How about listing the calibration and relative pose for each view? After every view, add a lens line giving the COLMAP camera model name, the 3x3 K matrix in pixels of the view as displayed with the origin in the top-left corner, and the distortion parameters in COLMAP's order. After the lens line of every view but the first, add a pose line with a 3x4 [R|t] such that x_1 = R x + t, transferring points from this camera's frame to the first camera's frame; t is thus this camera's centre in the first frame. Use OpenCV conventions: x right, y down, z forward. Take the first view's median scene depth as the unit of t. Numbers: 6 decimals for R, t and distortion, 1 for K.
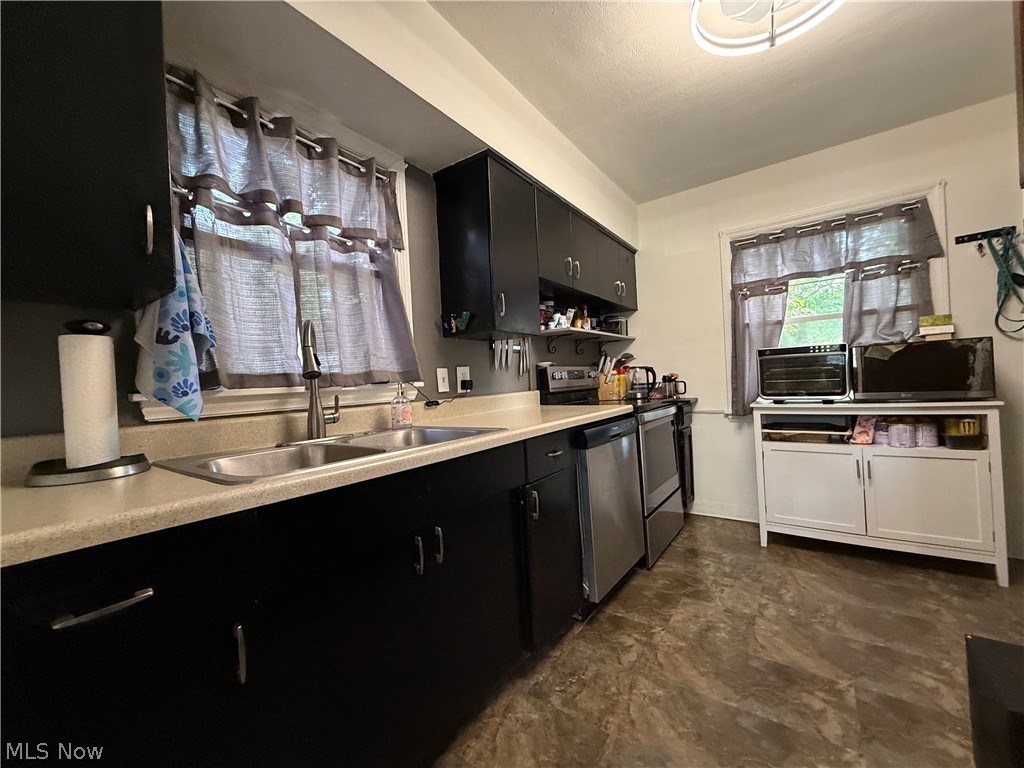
lens RADIAL K [[410.7, 0, 508.9], [0, 410.7, 384.6], [0, 0, 1]] dist [-0.002856, 0.000556]
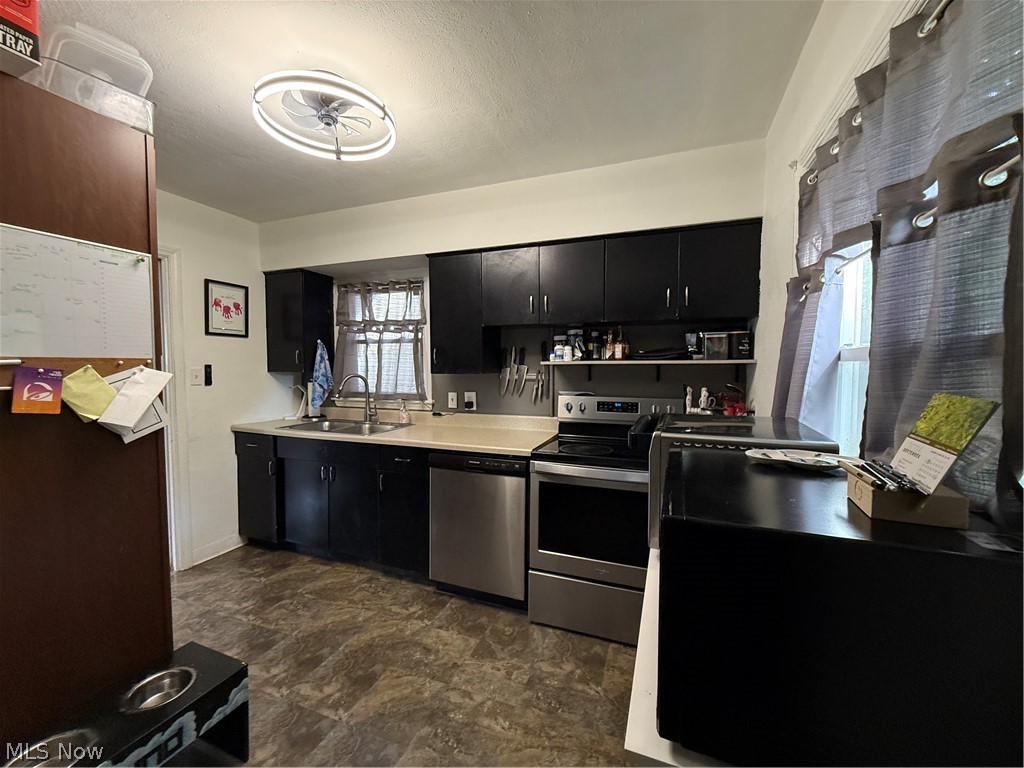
lens RADIAL K [[410.7, 0, 513.1], [0, 410.7, 382.0], [0, 0, 1]] dist [-0.002856, 0.000556]
pose [[0.258169, 0.087384, -0.962140, 1.585639], [-0.026610, 0.996166, 0.083334, -0.245064], [0.965733, 0.004089, 0.259505, 0.936637]]
